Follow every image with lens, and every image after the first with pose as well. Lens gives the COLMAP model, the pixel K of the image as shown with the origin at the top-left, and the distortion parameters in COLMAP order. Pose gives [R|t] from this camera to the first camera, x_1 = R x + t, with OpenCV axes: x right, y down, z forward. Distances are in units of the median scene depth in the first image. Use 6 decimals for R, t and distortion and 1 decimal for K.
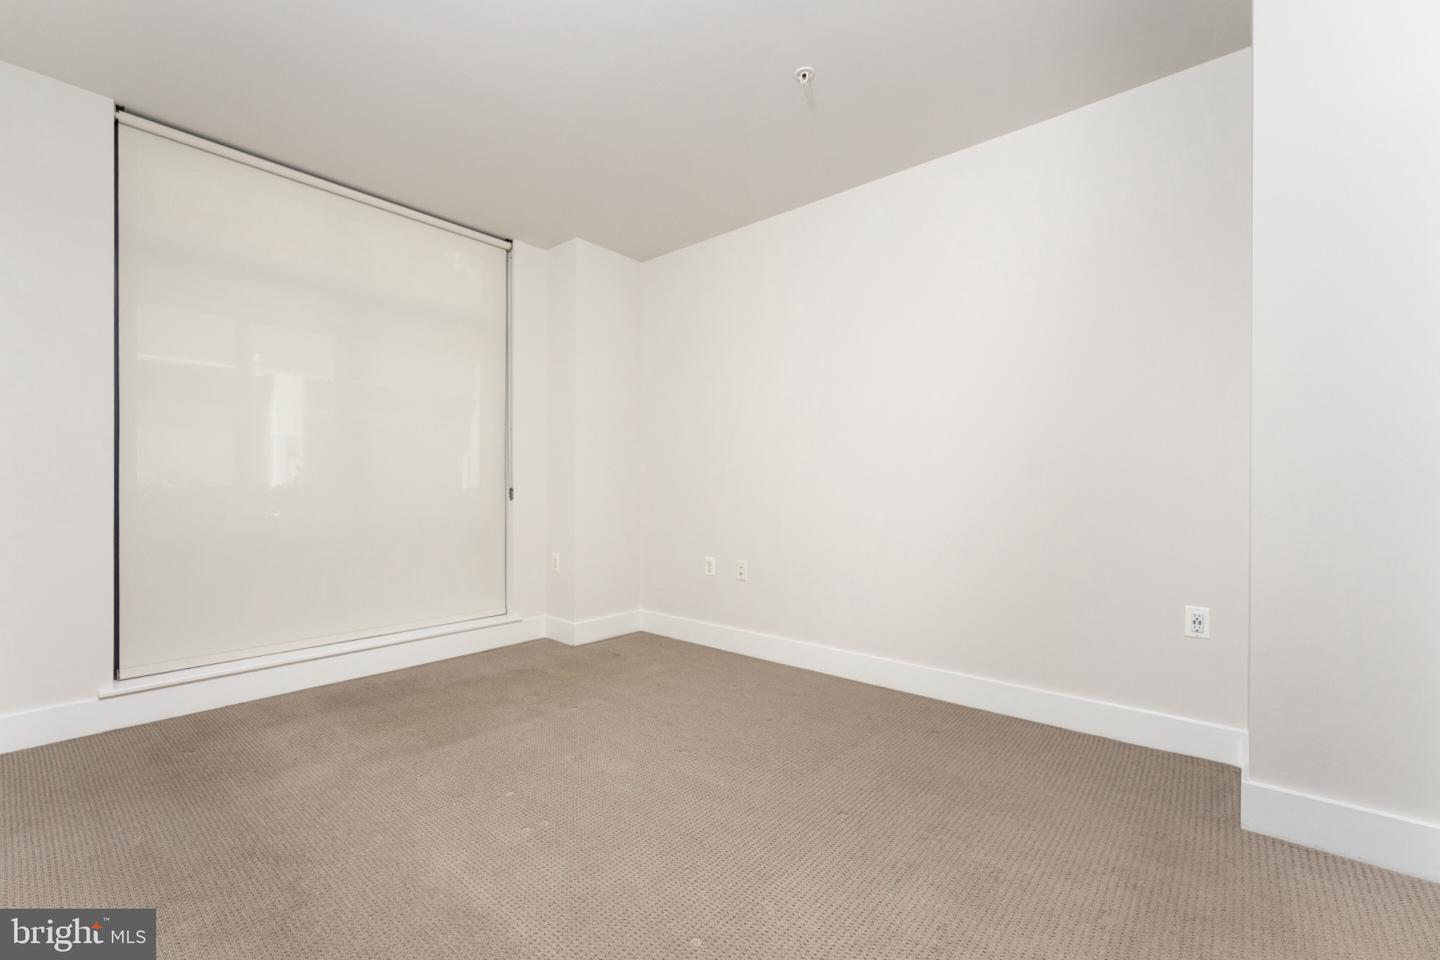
lens RADIAL K [[583.5, 0, 724.7], [0, 583.5, 487.2], [0, 0, 1]] dist [-0.001268, -0.000985]
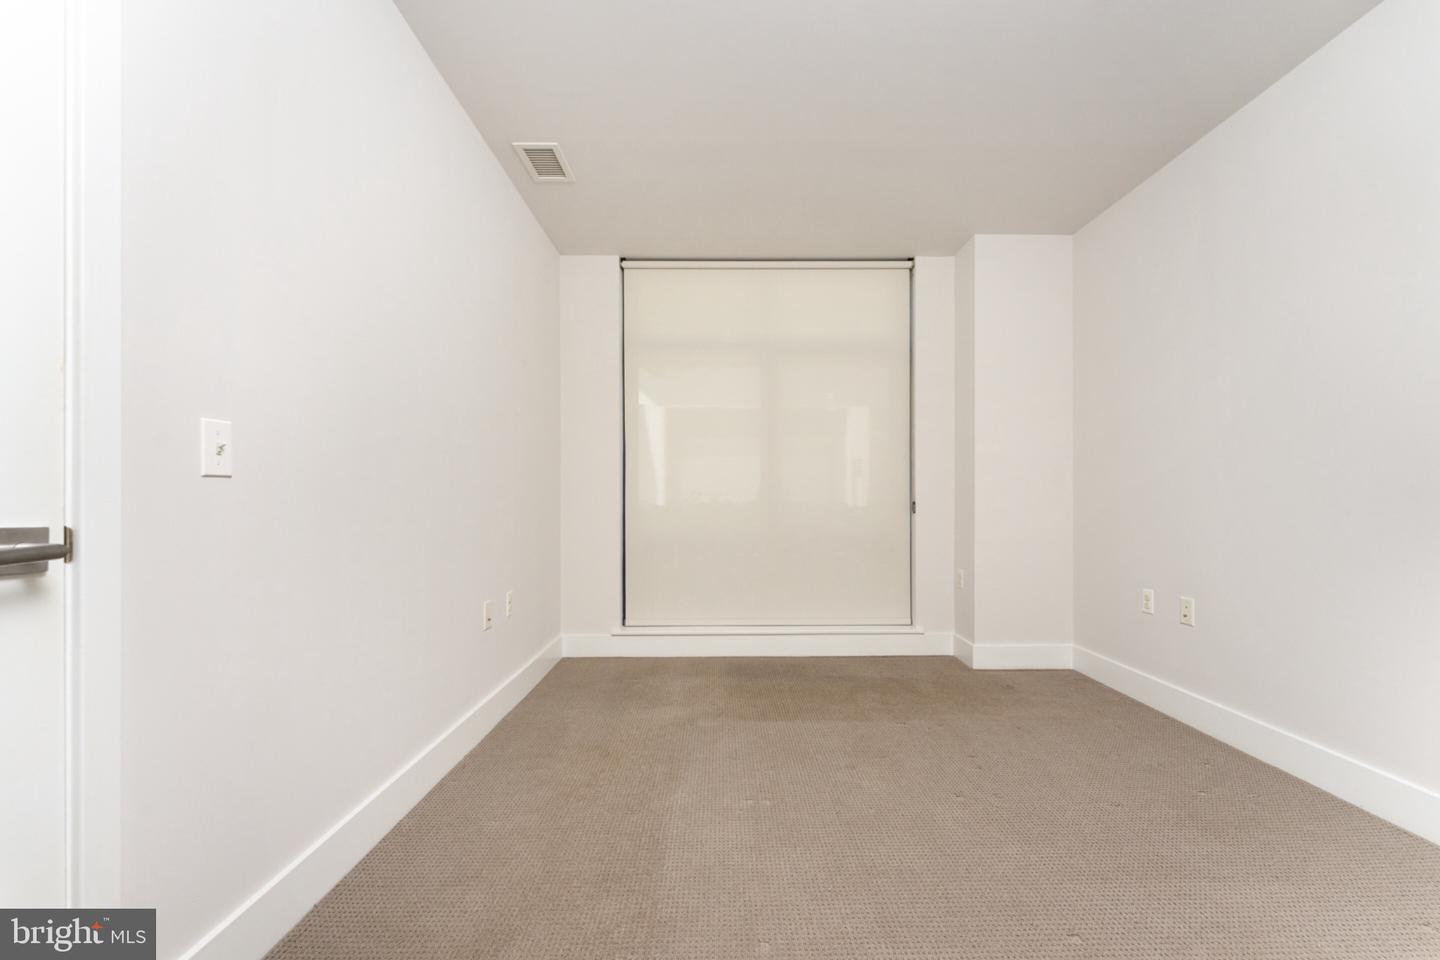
lens RADIAL K [[583.5, 0, 726.6], [0, 583.5, 505.1], [0, 0, 1]] dist [-0.001268, -0.000985]
pose [[0.690895, -0.001688, -0.722953, 0.149786], [0.005931, 0.999977, 0.003333, 0.001600], [0.722930, -0.006591, 0.690889, 0.062400]]
